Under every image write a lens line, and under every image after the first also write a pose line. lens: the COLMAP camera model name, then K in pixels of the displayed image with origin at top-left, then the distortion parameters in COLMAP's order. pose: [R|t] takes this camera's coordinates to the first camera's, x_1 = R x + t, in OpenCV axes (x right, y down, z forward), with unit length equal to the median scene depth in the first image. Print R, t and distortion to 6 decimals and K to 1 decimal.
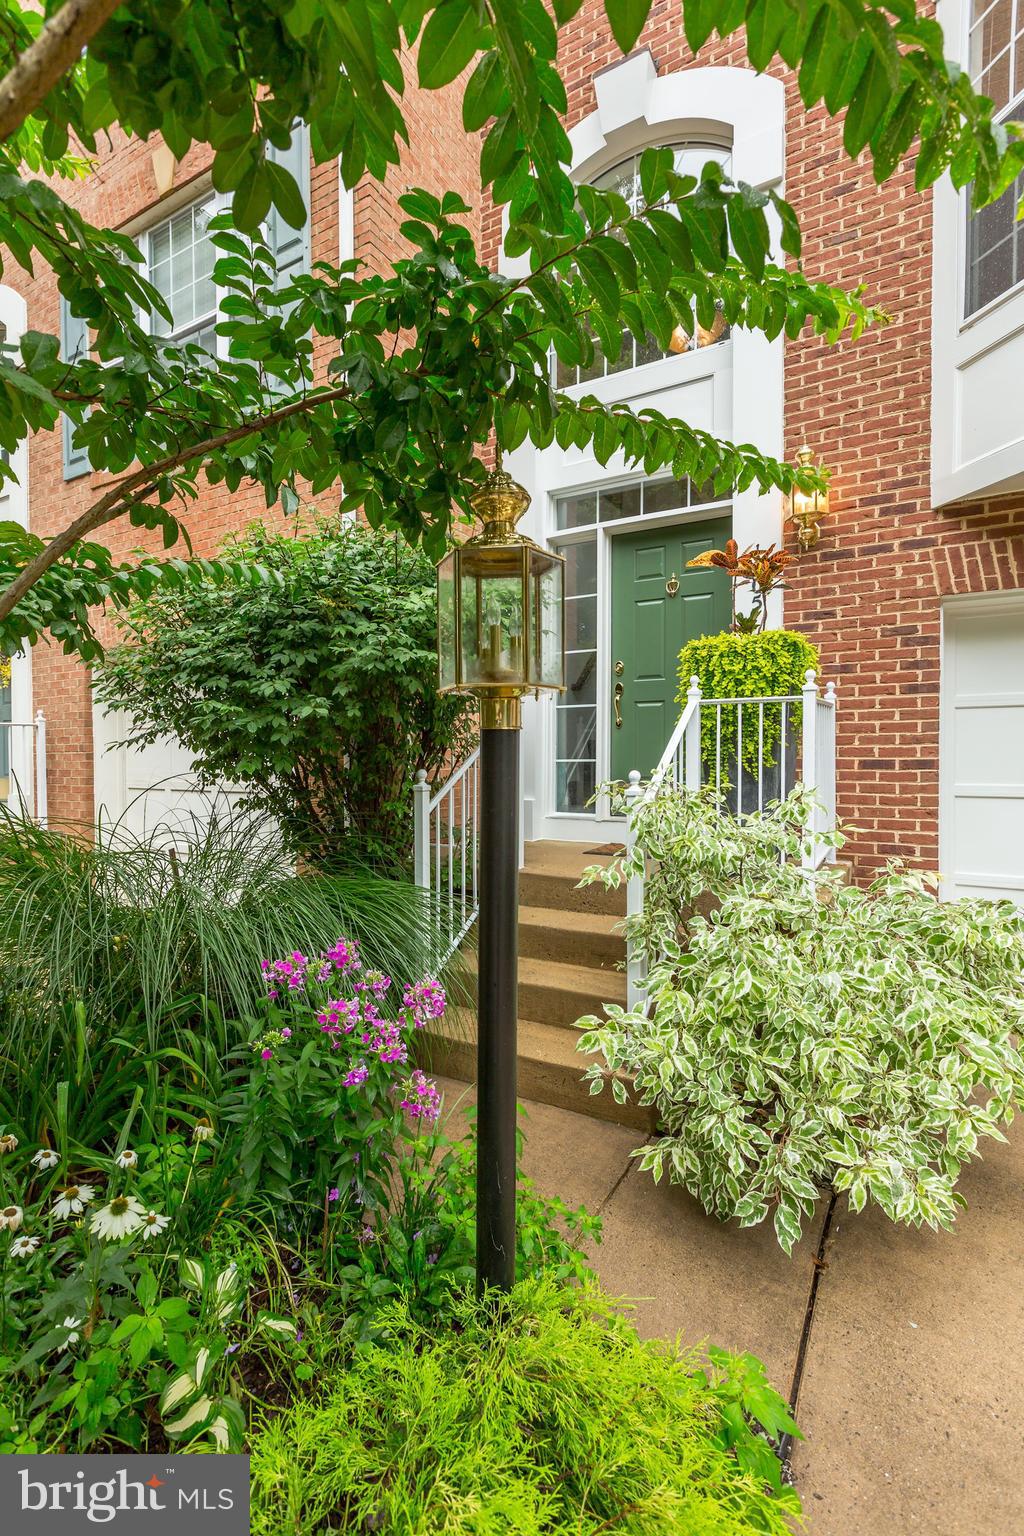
lens RADIAL K [[680.0, 0, 512.0], [0, 680.0, 768.0], [0, 0, 1]] dist [0.002121, 0.000012]
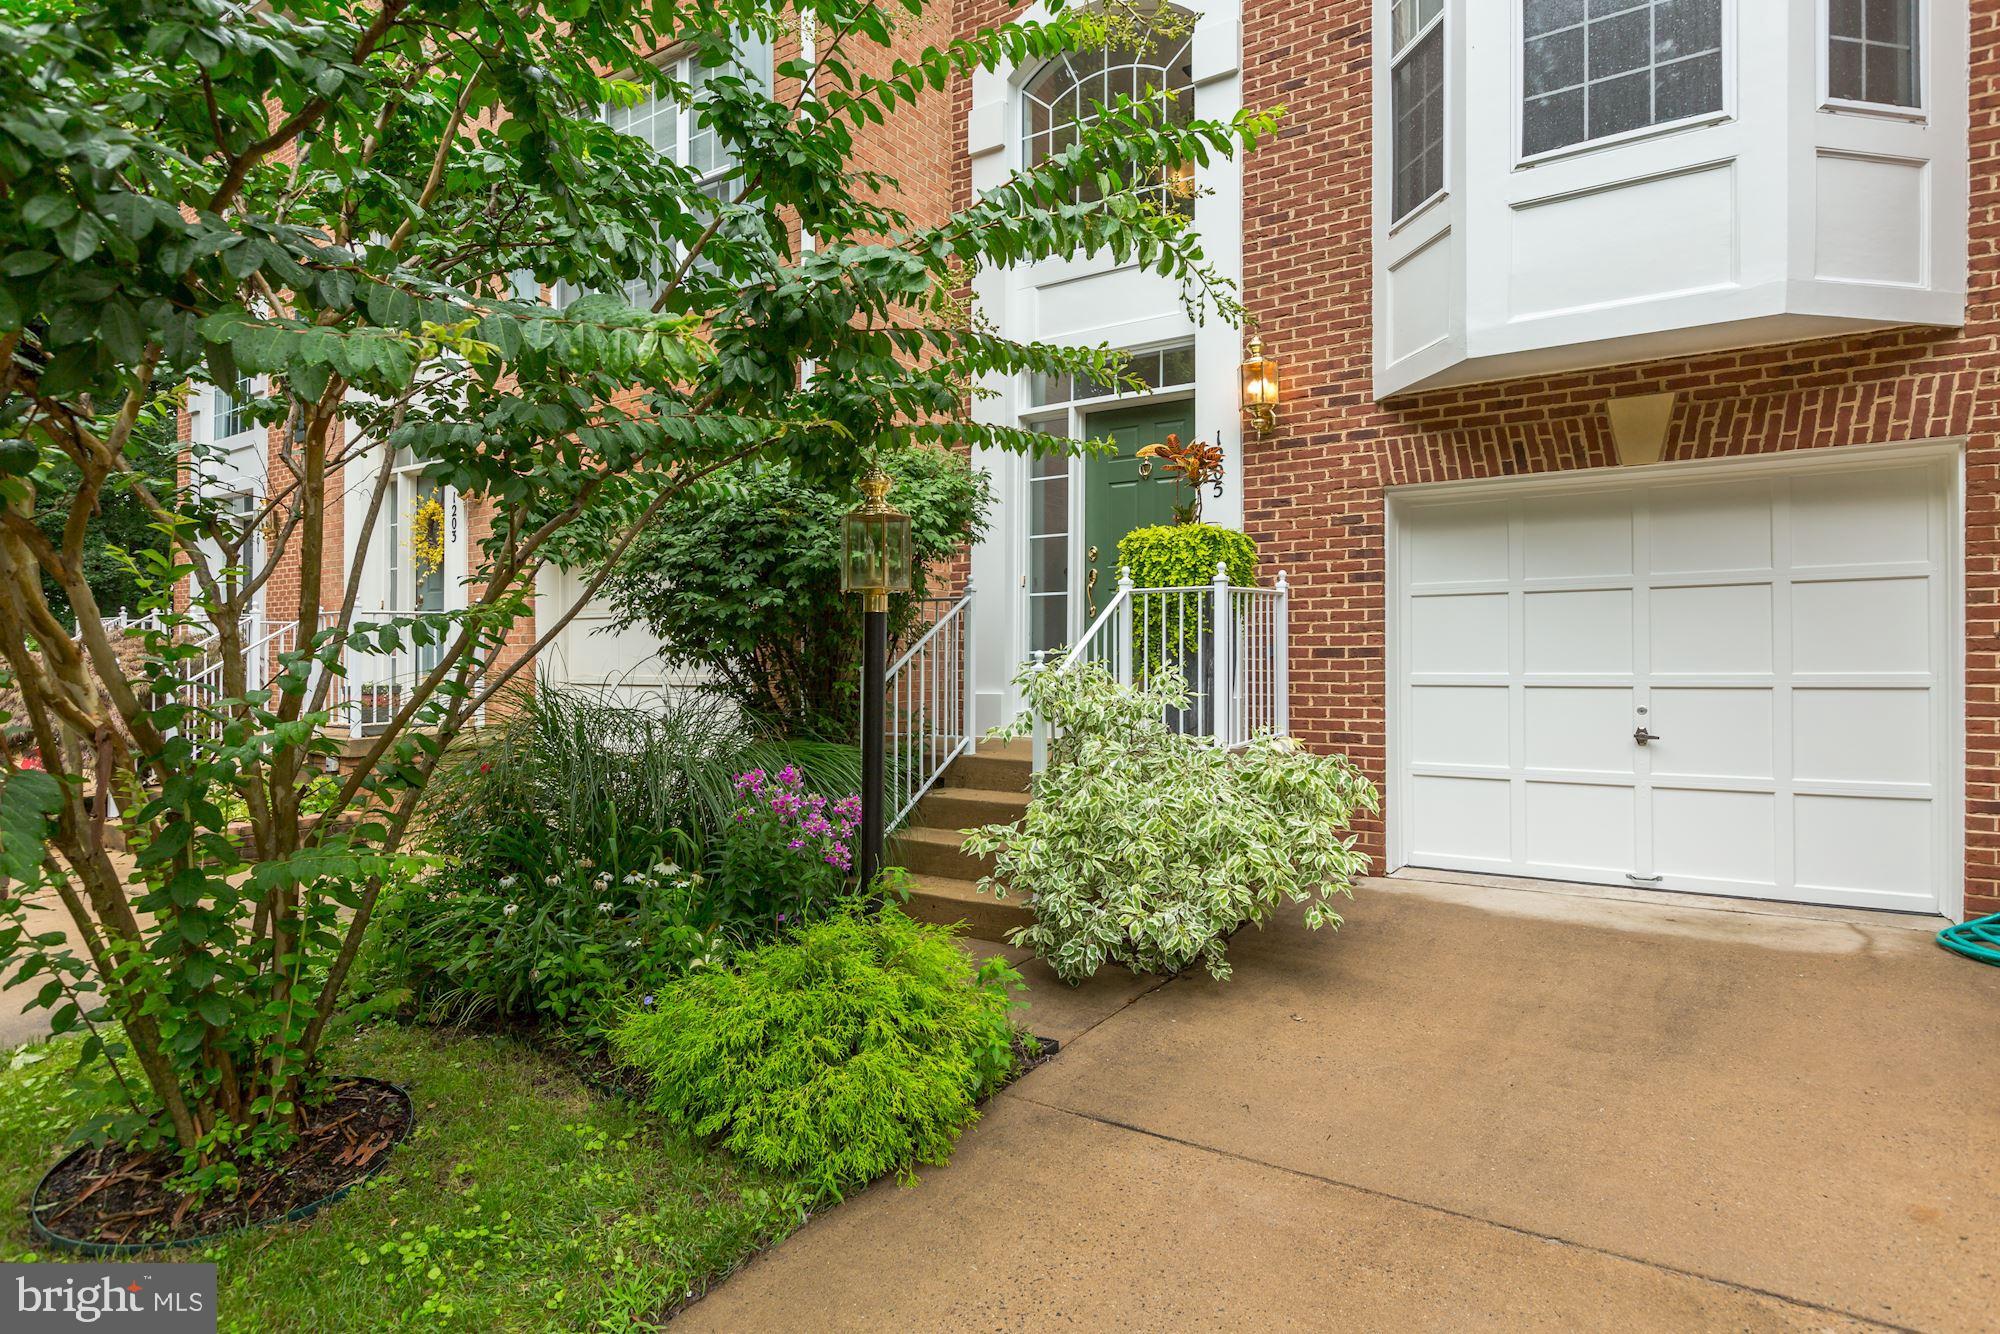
lens RADIAL K [[1039.4, 0, 1027.3], [0, 1039.4, 657.7], [0, 0, 1]] dist [0.001379, -0.000194]
pose [[0.999085, 0.001882, -0.042733, 0.165239], [-0.002952, 0.999683, -0.024986, 0.042939], [0.042672, 0.025090, 0.998774, -0.562619]]
